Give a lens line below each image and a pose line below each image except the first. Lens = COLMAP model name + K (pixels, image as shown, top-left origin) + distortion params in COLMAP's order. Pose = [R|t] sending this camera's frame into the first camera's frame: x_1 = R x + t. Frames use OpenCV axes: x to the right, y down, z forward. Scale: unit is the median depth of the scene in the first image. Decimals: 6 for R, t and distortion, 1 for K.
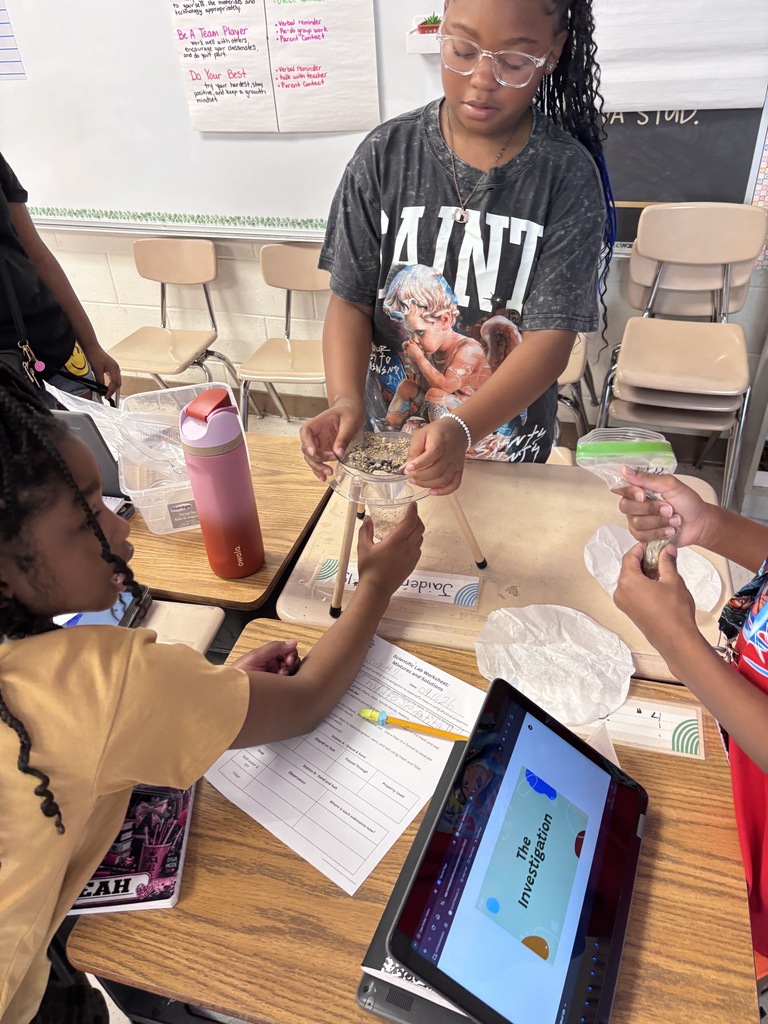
lens RADIAL K [[801.4, 0, 399.3], [0, 801.4, 511.1], [0, 0, 1]] dist [-0.001887, -0.039922]
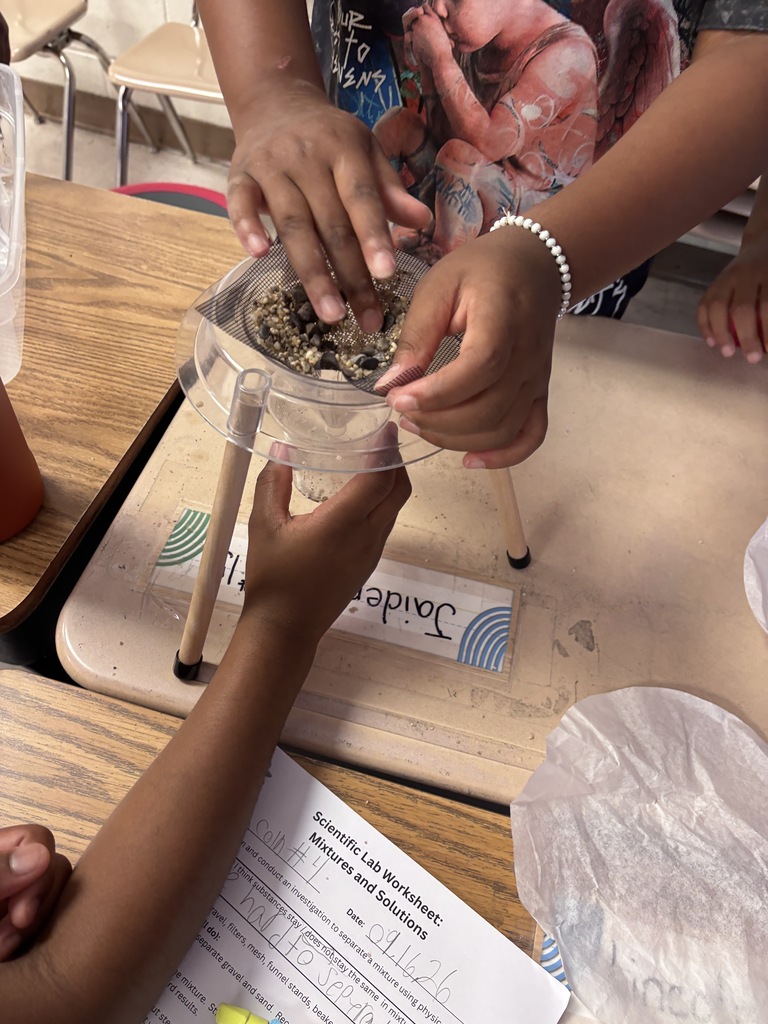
lens RADIAL K [[801.4, 0, 399.3], [0, 801.4, 511.1], [0, 0, 1]] dist [-0.001887, -0.039922]
pose [[0.990078, 0.090525, 0.107478, -0.020258], [-0.117118, 0.954237, 0.275165, -0.083327], [-0.077651, -0.285023, 0.955370, 0.582745]]
